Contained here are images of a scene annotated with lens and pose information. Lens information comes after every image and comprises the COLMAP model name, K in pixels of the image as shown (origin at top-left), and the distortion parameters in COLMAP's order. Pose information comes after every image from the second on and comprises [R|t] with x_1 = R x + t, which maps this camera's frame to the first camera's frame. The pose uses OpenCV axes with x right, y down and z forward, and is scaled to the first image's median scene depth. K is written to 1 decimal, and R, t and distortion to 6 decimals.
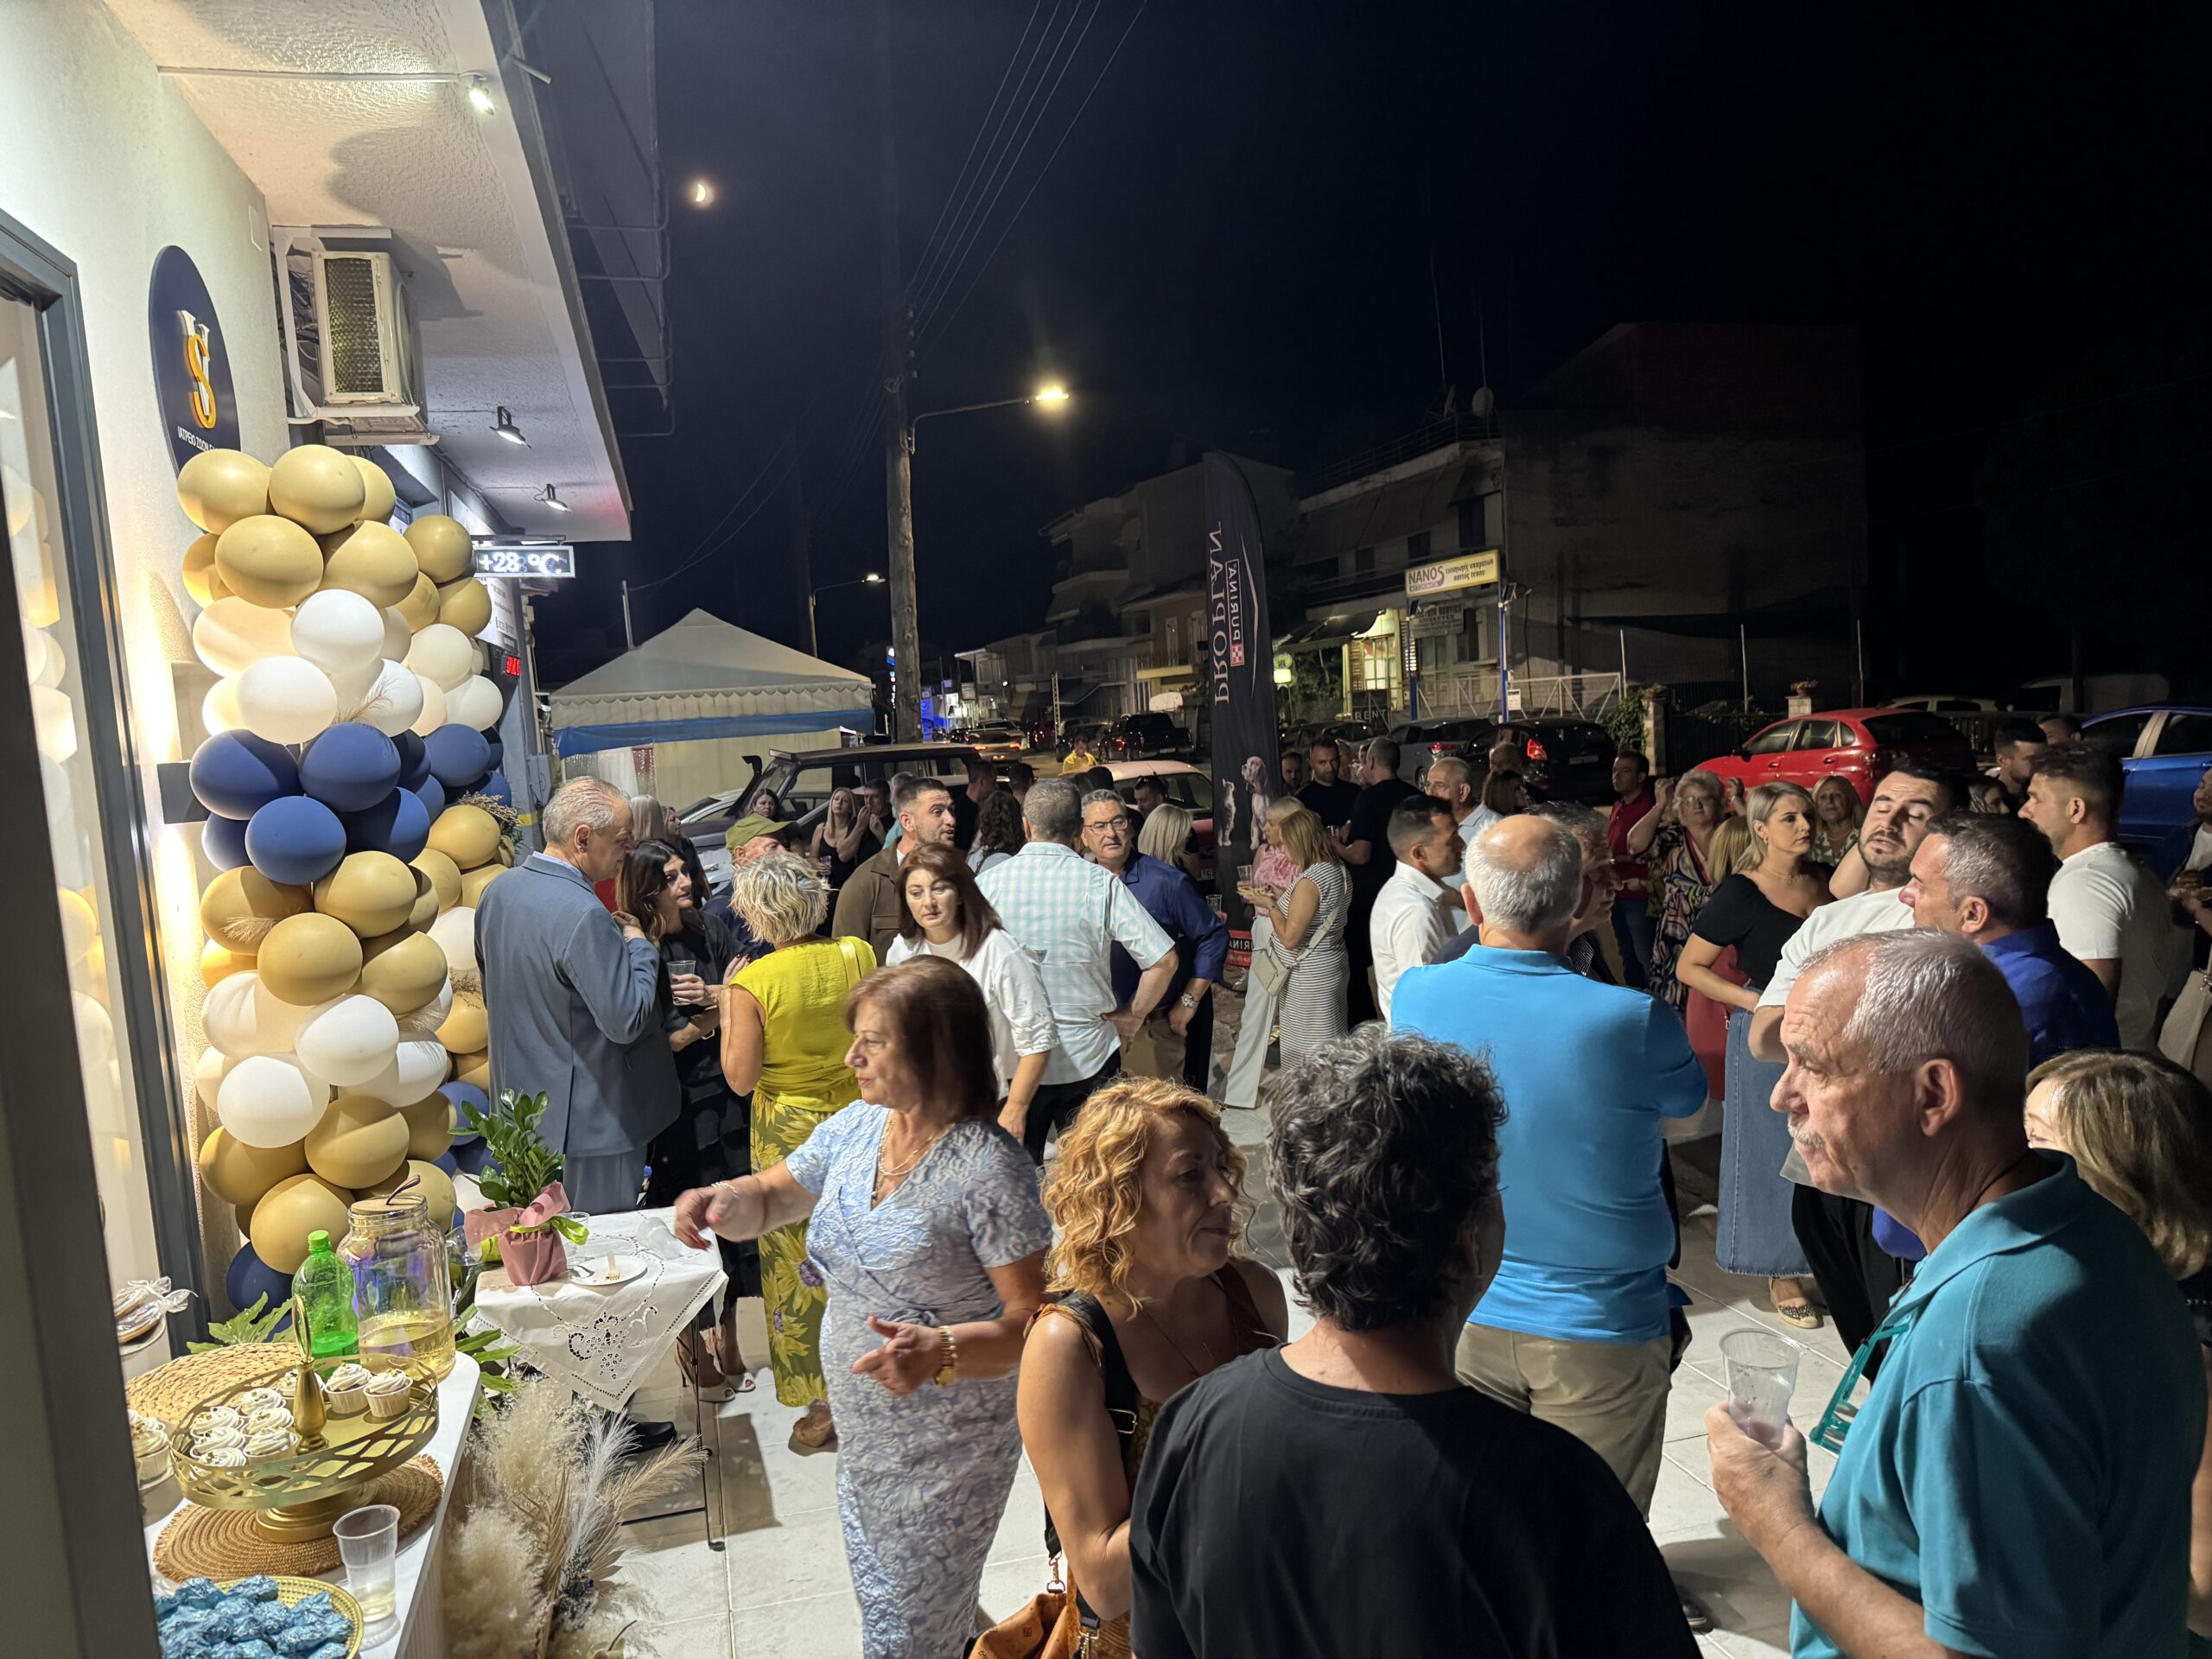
lens RADIAL K [[1573.5, 0, 1110.5], [0, 1573.5, 840.1], [0, 0, 1]] dist [0.036556, -0.038575]
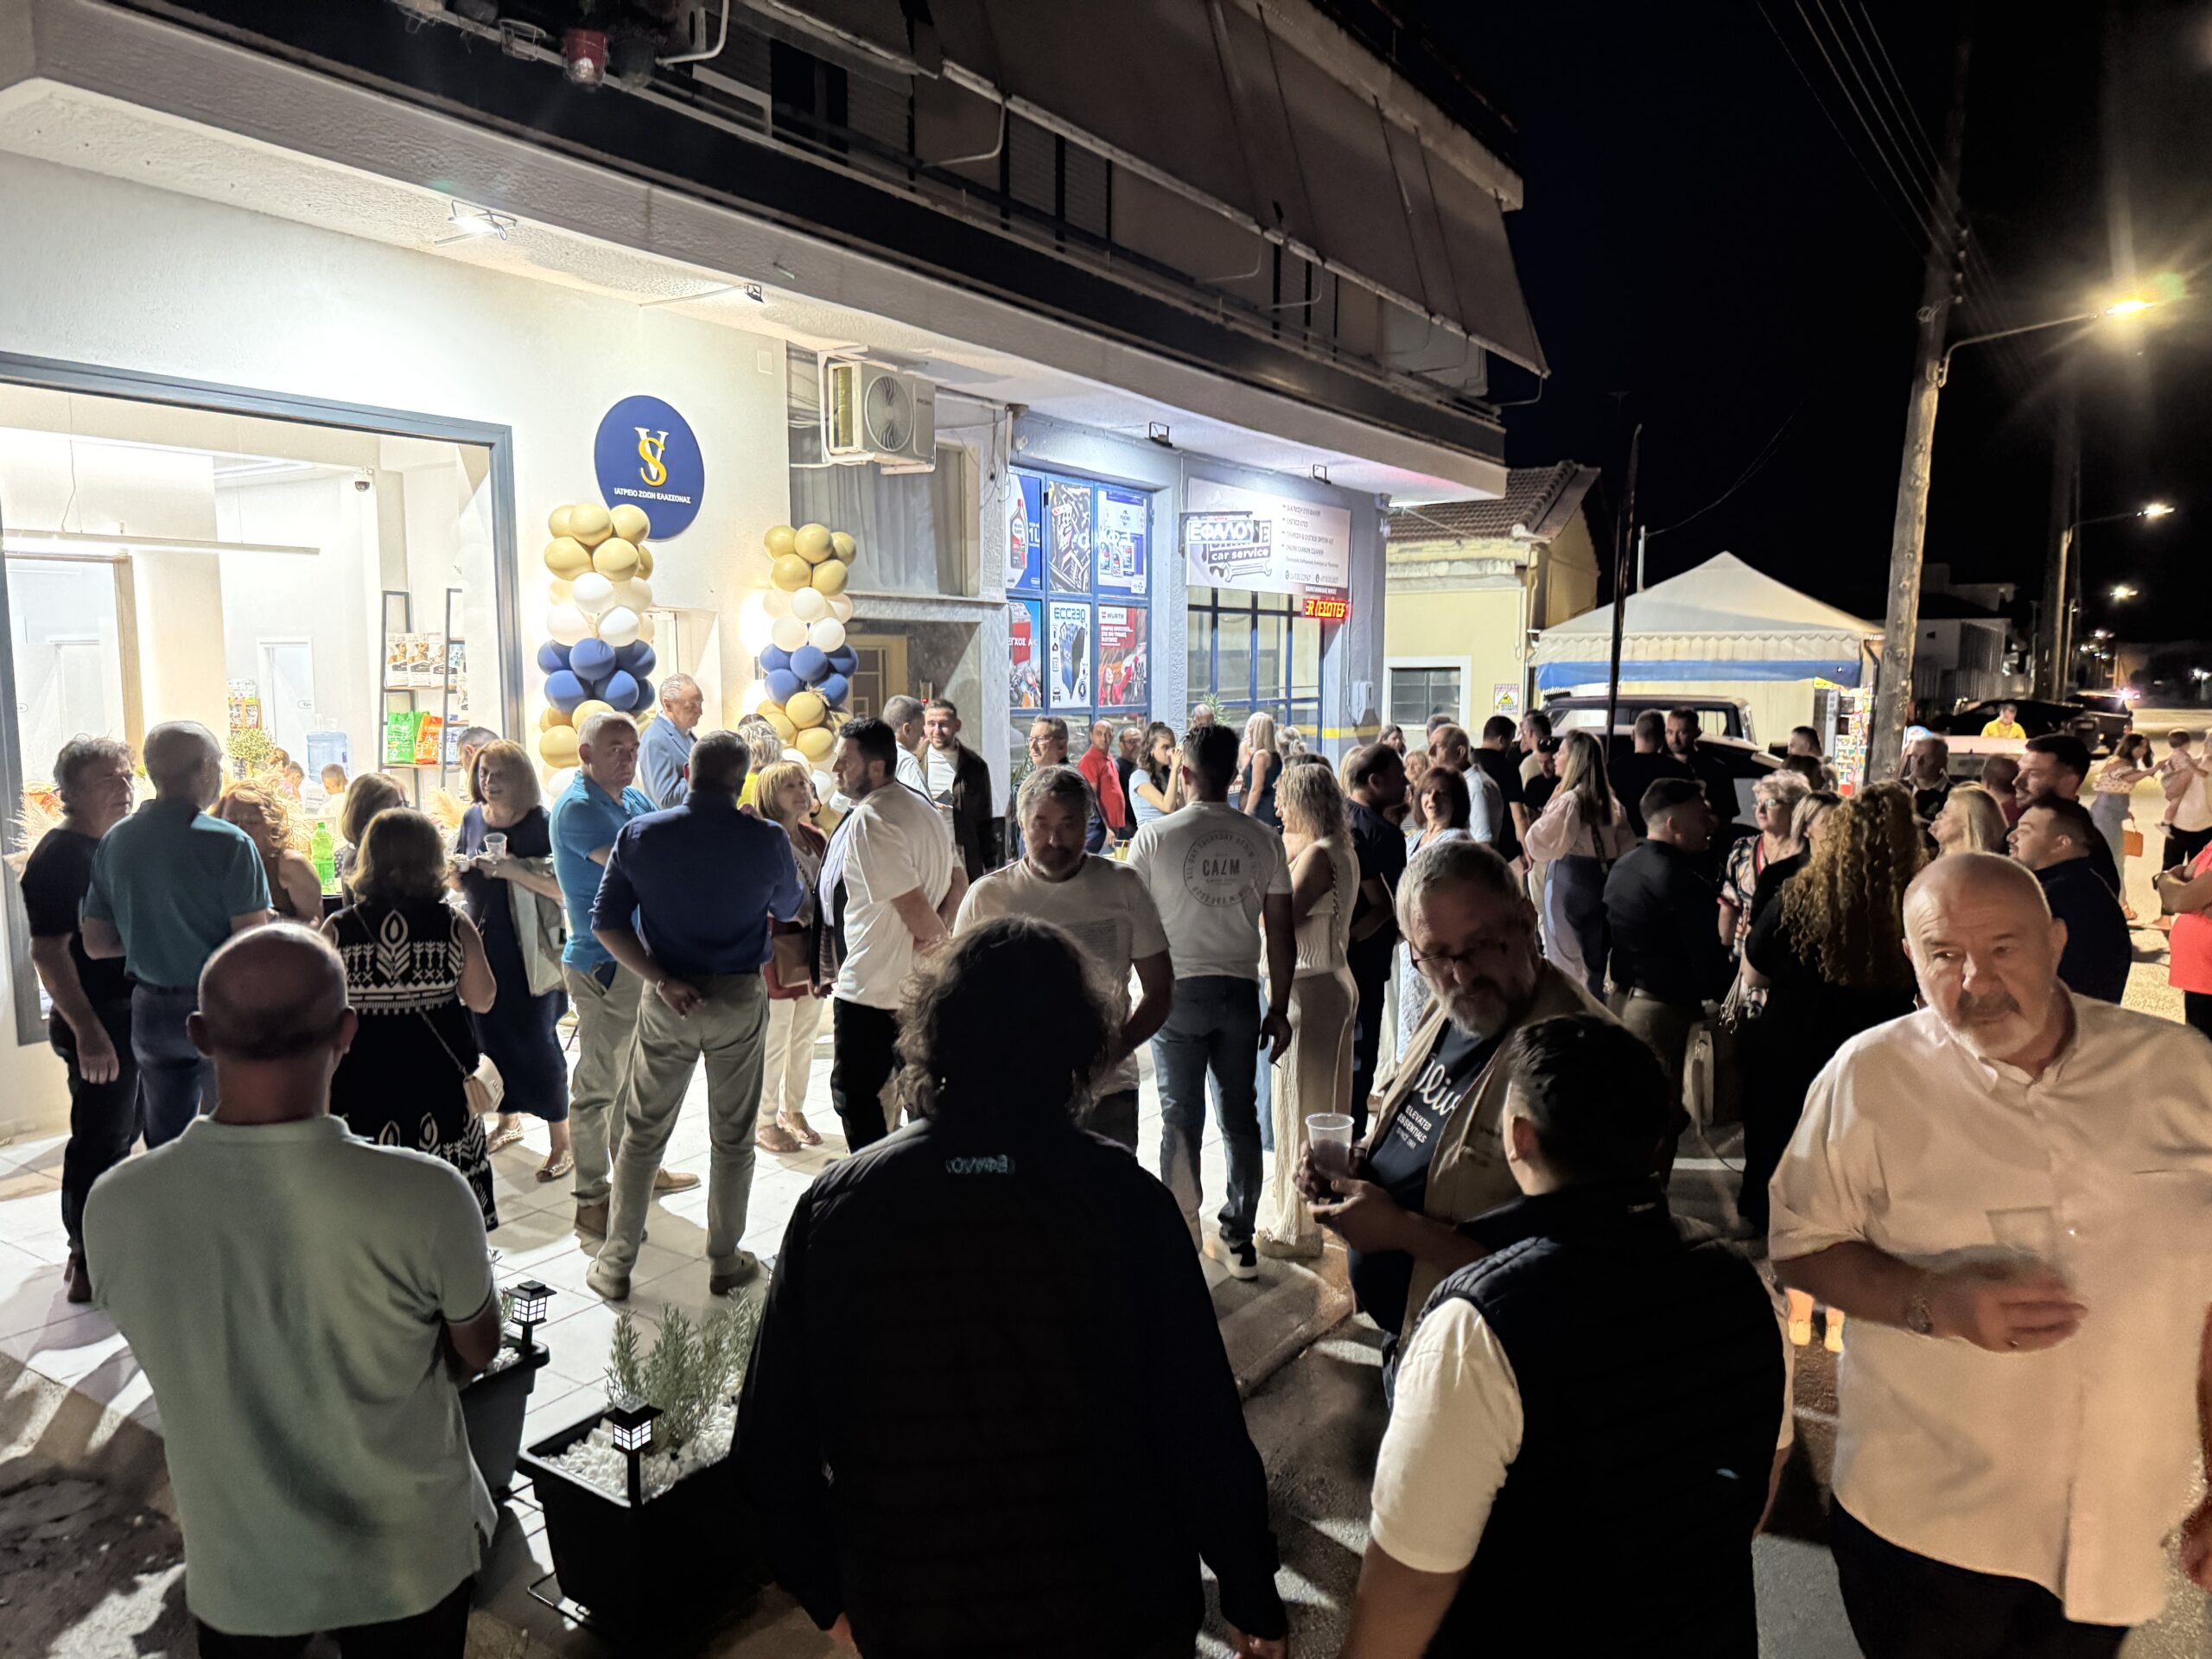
lens RADIAL K [[1573.5, 0, 1085.5], [0, 1573.5, 830.0], [0, 0, 1]] dist [0.036556, -0.038575]
pose [[0.689332, 0.134685, -0.711816, 0.223665], [-0.109009, 0.990663, 0.081881, -0.009958], [0.716198, 0.021152, 0.697577, 0.005191]]
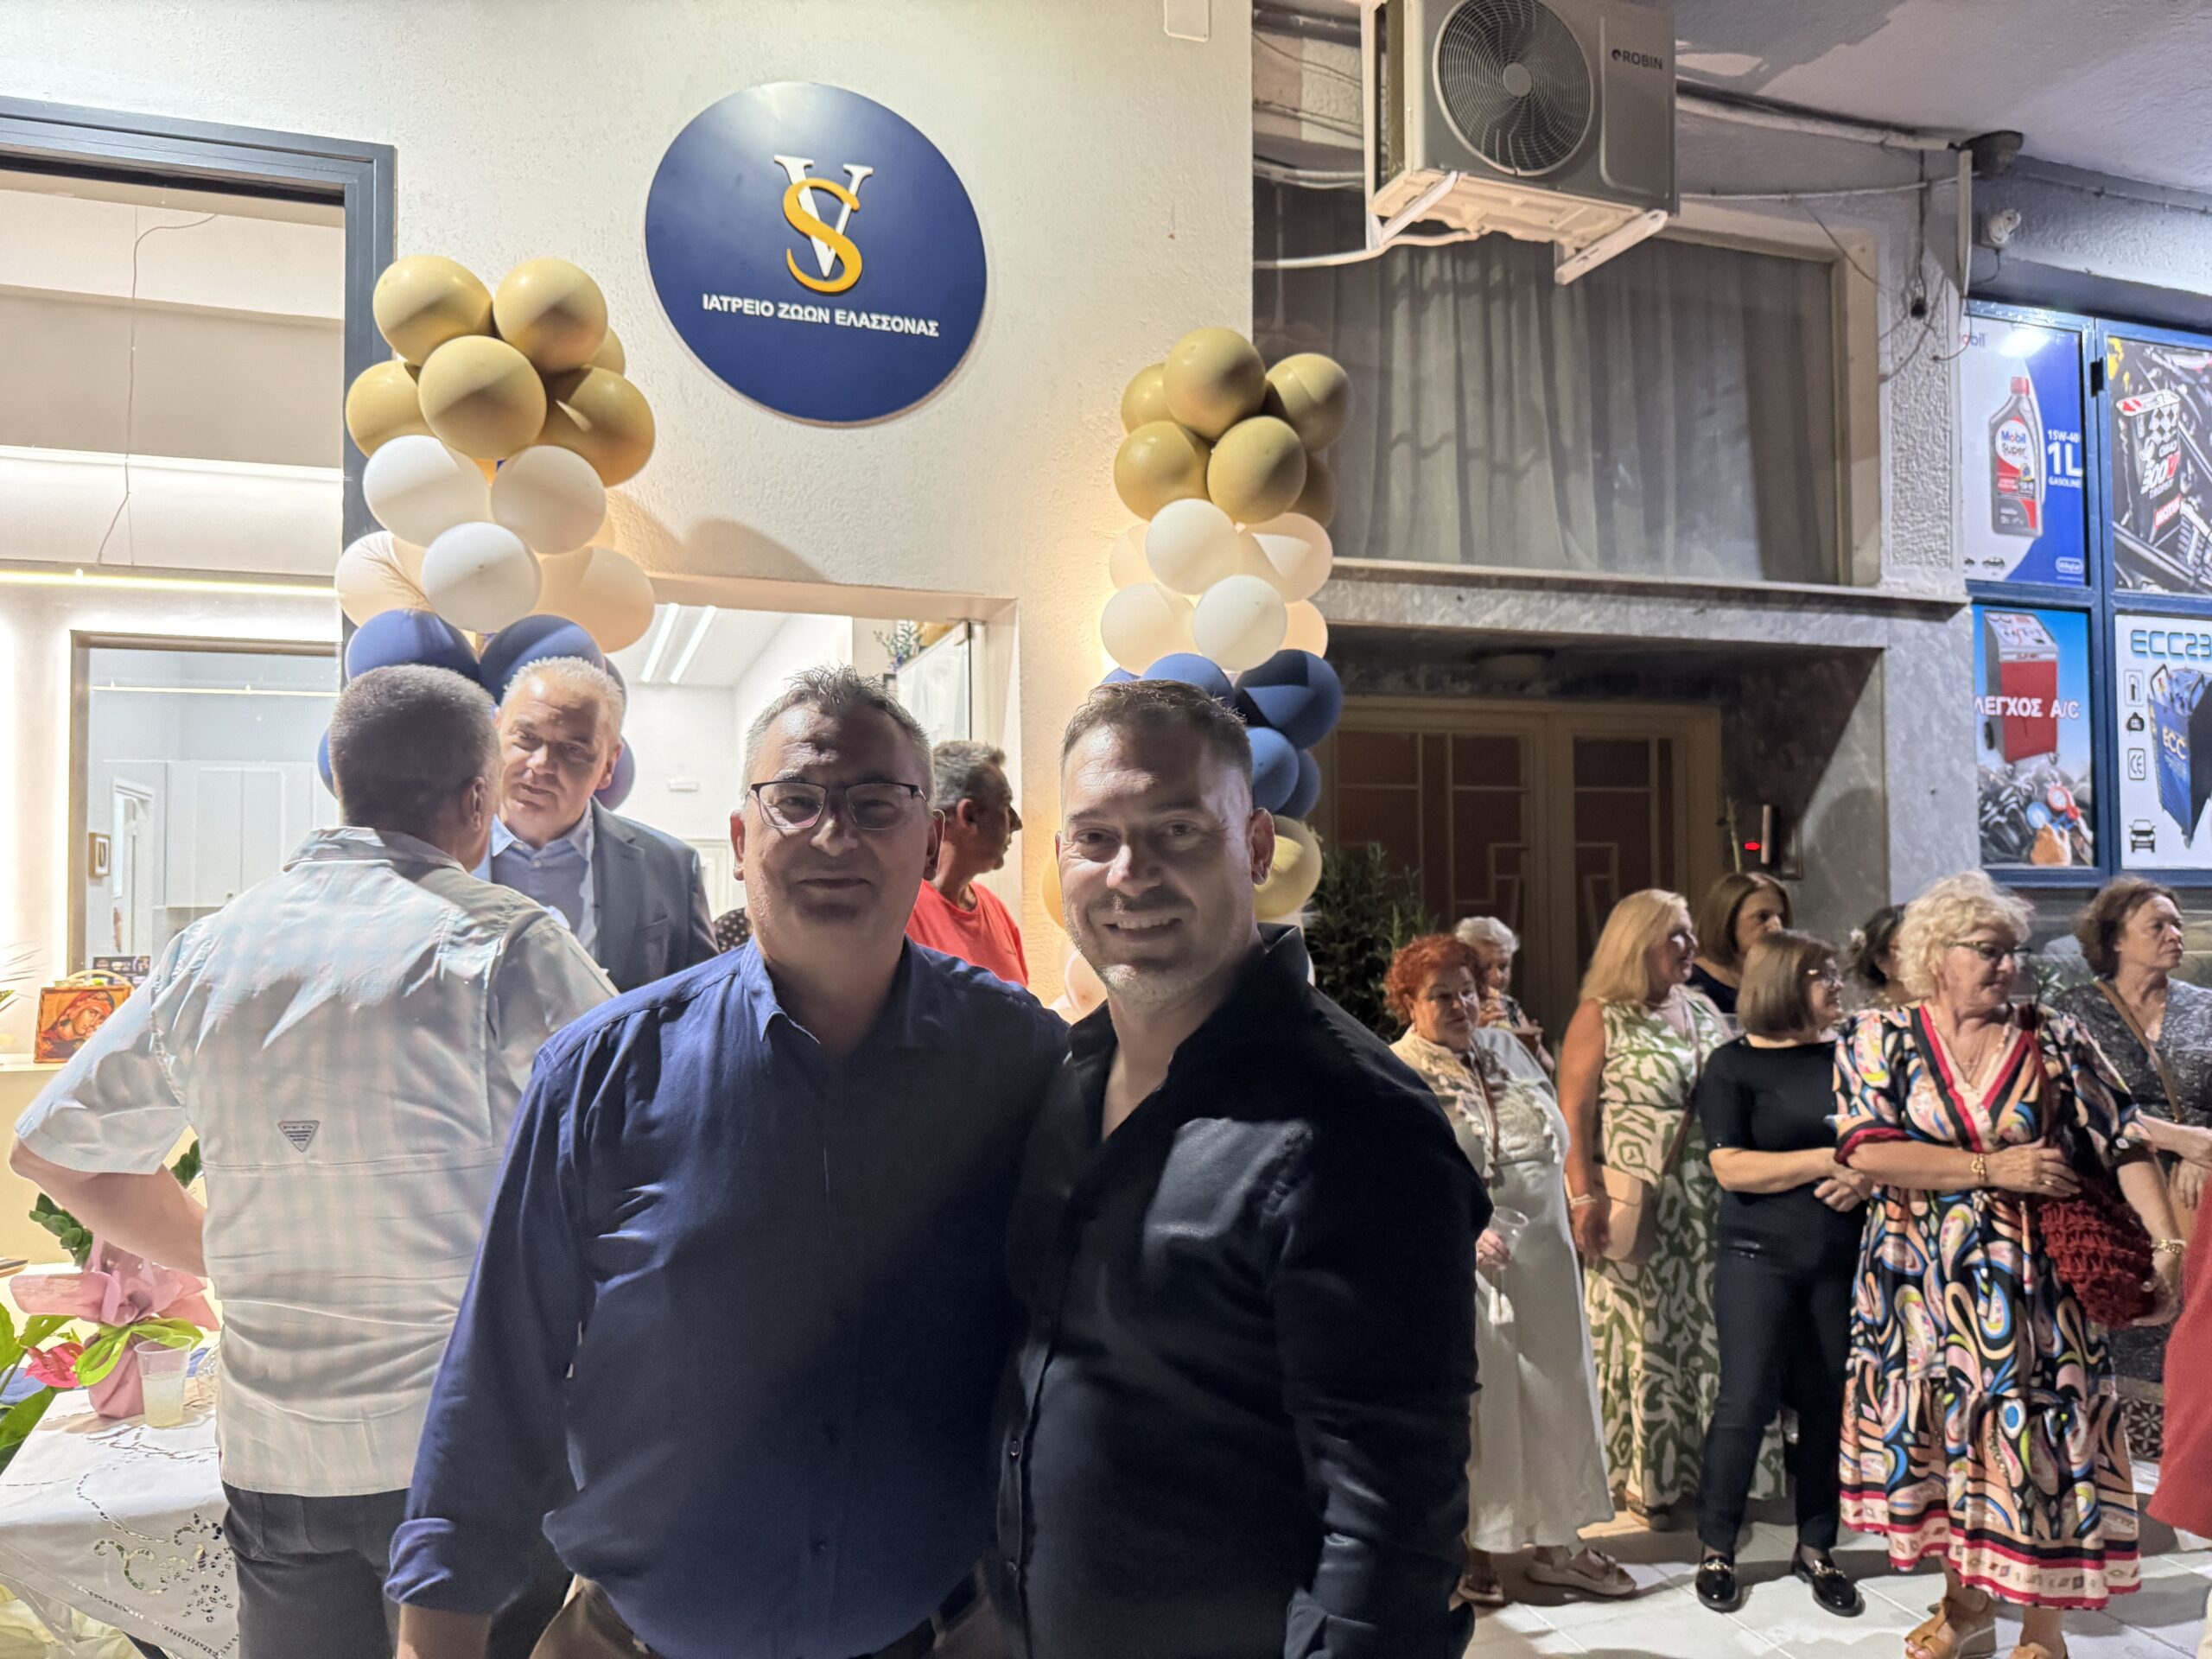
lens RADIAL K [[1573.5, 0, 1108.1], [0, 1573.5, 830.3], [0, 0, 1]] dist [0.036556, -0.038575]
pose [[0.097168, 0.019223, -0.995082, 0.046578], [-0.090202, 0.995869, 0.010430, -0.001095], [0.991172, 0.088745, 0.098500, 0.194401]]
